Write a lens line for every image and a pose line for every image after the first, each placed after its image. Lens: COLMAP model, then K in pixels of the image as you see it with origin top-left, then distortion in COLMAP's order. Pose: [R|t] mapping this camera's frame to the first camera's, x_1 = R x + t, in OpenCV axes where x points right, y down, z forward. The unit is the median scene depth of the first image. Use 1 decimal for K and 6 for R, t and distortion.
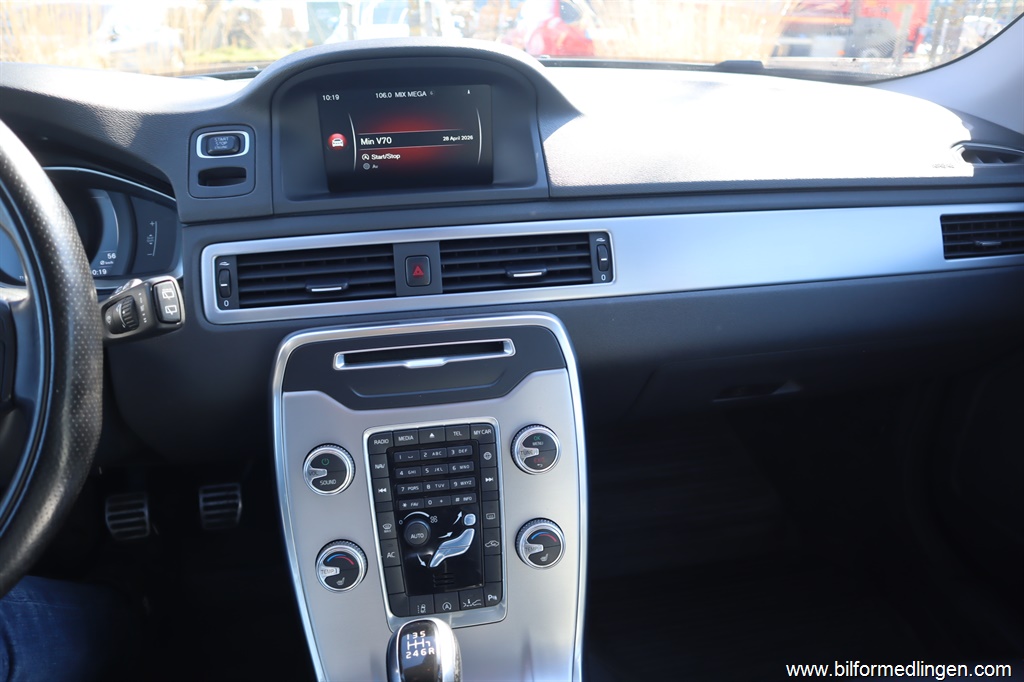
lens RADIAL K [[706.8, 0, 512.0], [0, 706.8, 341.0], [0, 0, 1]] dist [-0.127728, 0.074906]
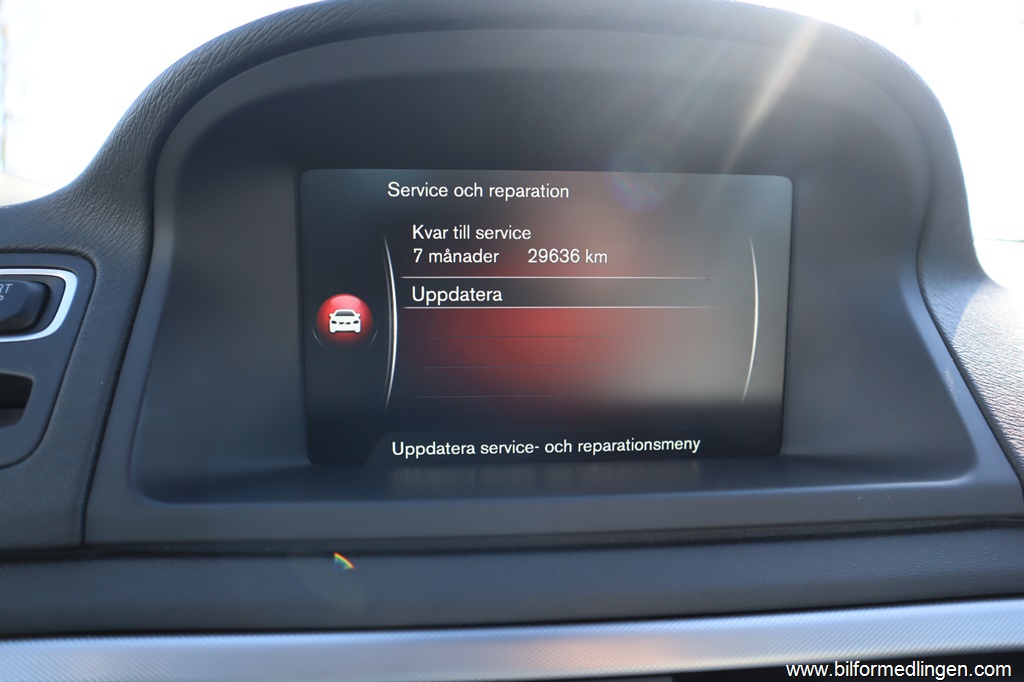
lens RADIAL K [[710.7, 0, 512.0], [0, 710.7, 341.0], [0, 0, 1]] dist [-0.125868, 0.077614]
pose [[0.996184, 0.027255, -0.082914, -0.149674], [-0.051967, 0.948464, -0.312595, -0.183179], [0.070121, 0.315711, 0.946261, 0.724676]]
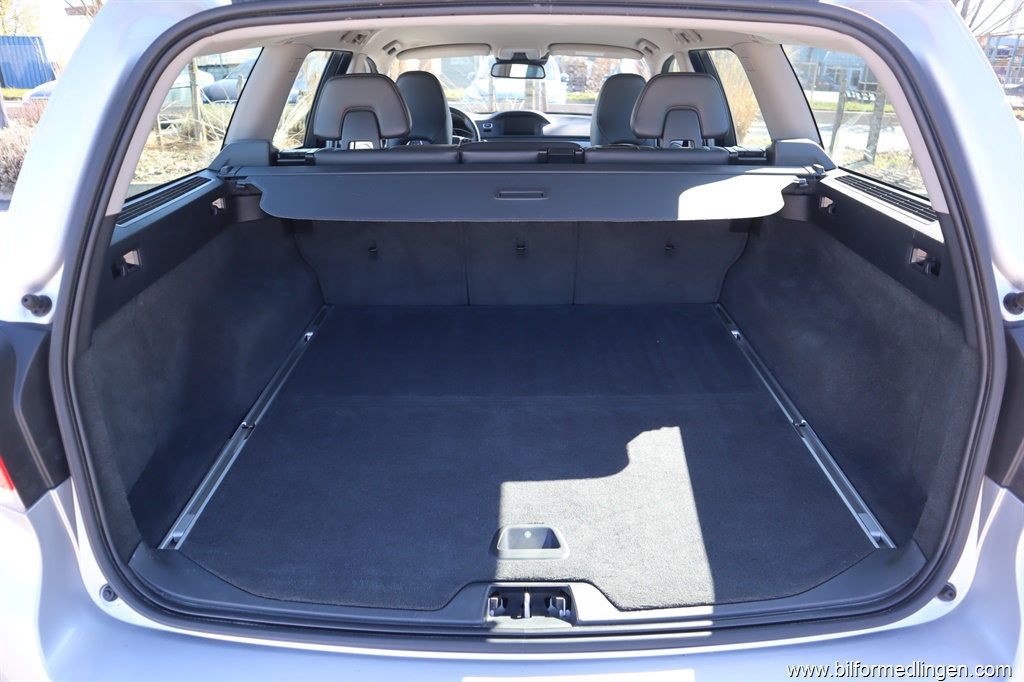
lens RADIAL K [[706.8, 0, 512.0], [0, 706.8, 341.0], [0, 0, 1]] dist [-0.127728, 0.074906]
pose [[0.987205, 0.073349, -0.141585, 0.768334], [-0.081054, 0.995483, -0.049433, 1.837661], [0.137319, 0.060276, 0.988691, -4.801580]]
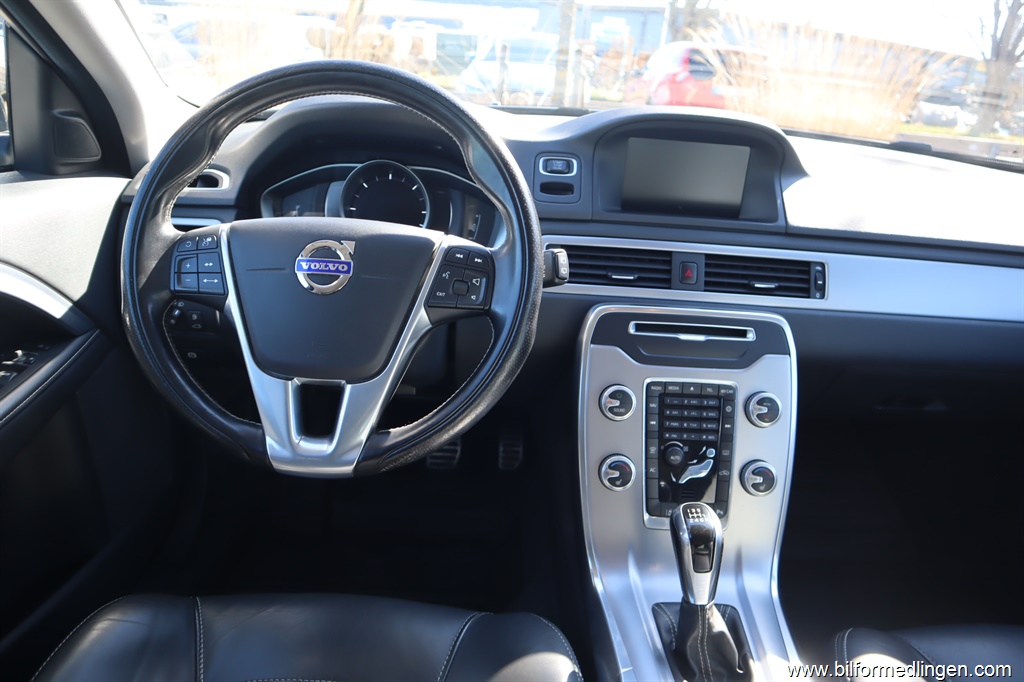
lens RADIAL K [[710.7, 0, 512.0], [0, 710.7, 341.0], [0, 0, 1]] dist [-0.125868, 0.077614]
pose [[0.985427, 0.127262, -0.112865, -0.309759], [-0.133222, 0.989975, -0.046913, 0.148660], [0.105763, 0.061266, 0.992502, -0.420590]]
